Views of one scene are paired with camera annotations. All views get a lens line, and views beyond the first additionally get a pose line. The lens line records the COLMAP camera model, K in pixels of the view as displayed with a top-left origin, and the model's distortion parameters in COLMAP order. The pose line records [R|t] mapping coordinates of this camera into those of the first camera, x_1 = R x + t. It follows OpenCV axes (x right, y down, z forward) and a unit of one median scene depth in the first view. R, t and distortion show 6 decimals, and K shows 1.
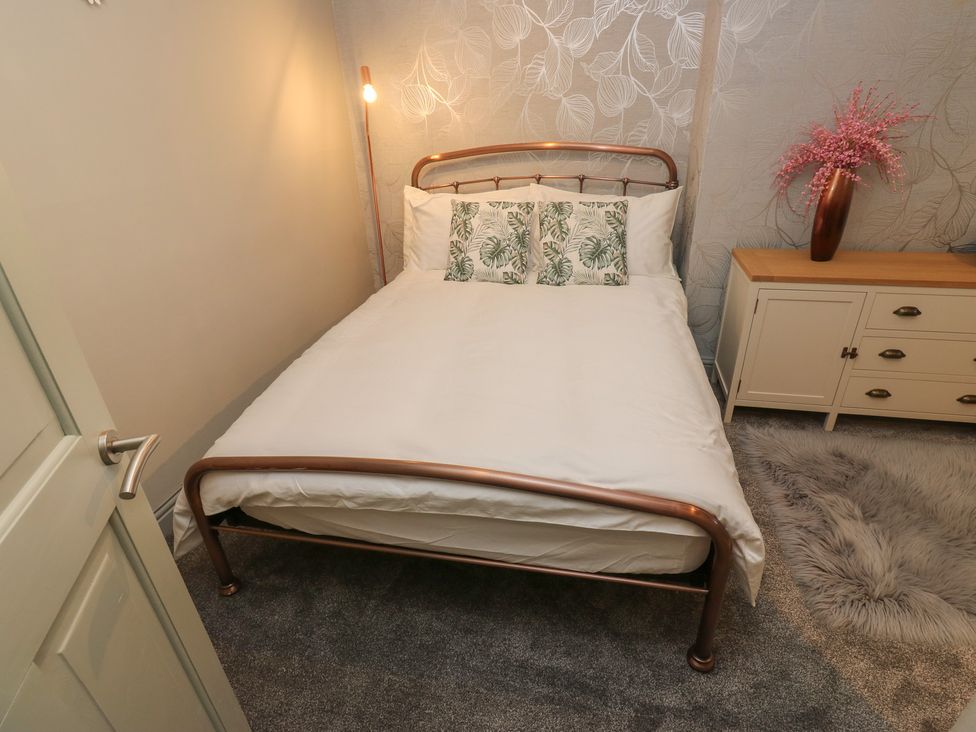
lens RADIAL K [[509.7, 0, 493.2], [0, 509.7, 364.9], [0, 0, 1]] dist [-0.005982, -0.009740]
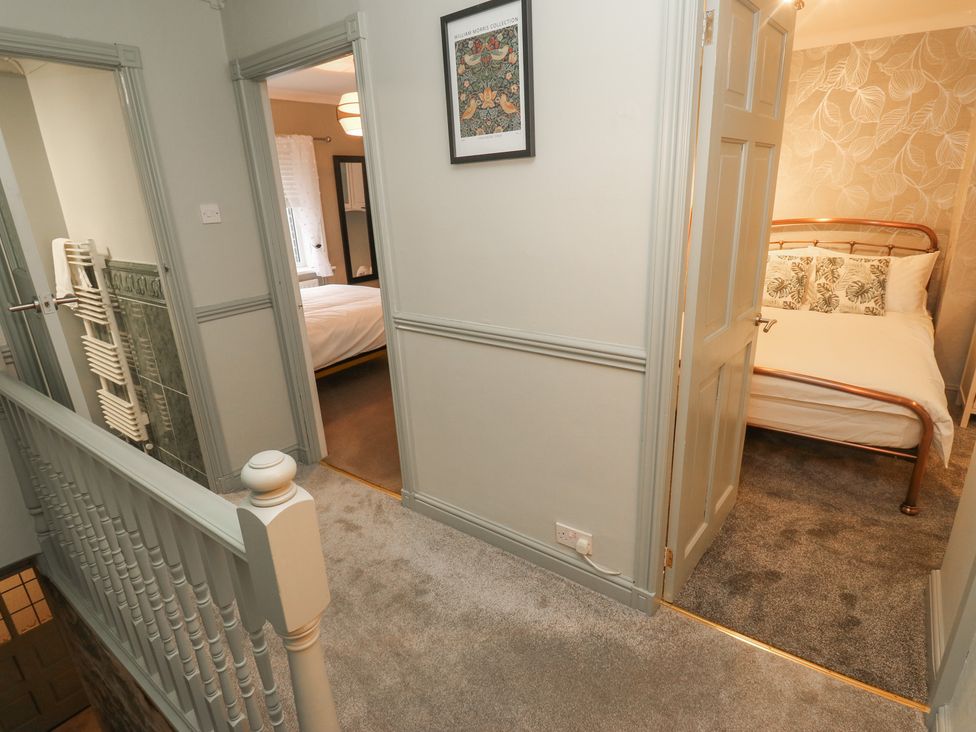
lens RADIAL K [[509.7, 0, 485.7], [0, 509.7, 367.3], [0, 0, 1]] dist [-0.005982, -0.009740]
pose [[0.905438, 0.133021, -0.403098, -0.144224], [-0.181713, 0.979682, -0.084873, 0.290246], [0.383618, 0.150095, 0.911213, -0.650182]]
